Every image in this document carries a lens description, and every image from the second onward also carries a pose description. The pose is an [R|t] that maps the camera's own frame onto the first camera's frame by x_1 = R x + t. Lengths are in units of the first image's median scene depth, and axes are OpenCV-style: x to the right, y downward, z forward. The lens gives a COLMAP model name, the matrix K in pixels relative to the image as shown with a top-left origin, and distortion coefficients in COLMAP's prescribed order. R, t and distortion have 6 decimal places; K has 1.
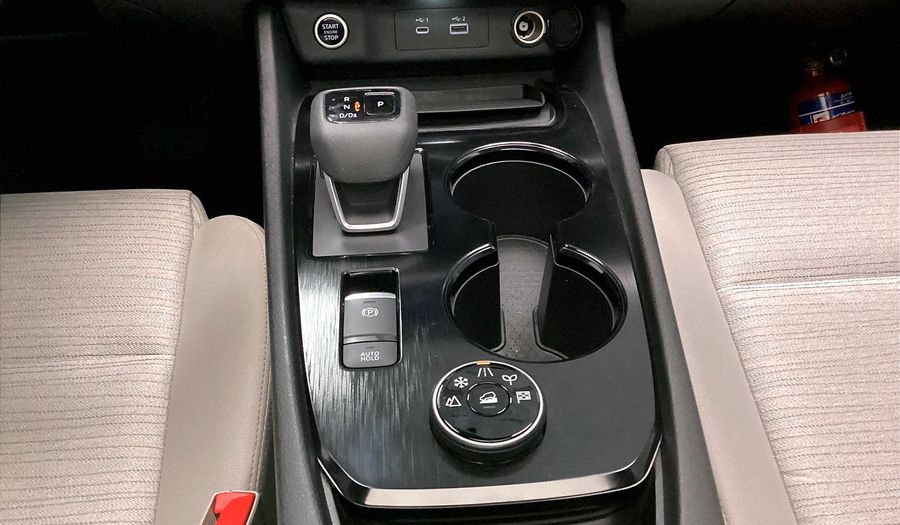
lens RADIAL K [[866.3, 0, 445.2], [0, 866.3, 260.8], [0, 0, 1]] dist [0.061427, 0.000000]
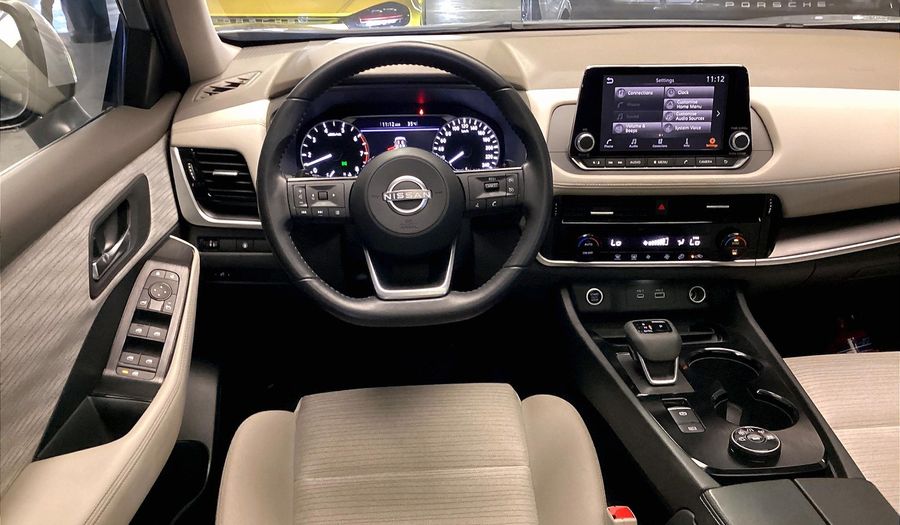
lens RADIAL K [[866.3, 0, 457.5], [0, 866.3, 254.3], [0, 0, 1]] dist [0.061427, 0.000000]
pose [[0.999896, -0.002820, 0.014160, -0.492280], [0.007172, 0.948188, -0.317629, 0.268215], [-0.012531, 0.317698, 0.948109, -0.888131]]
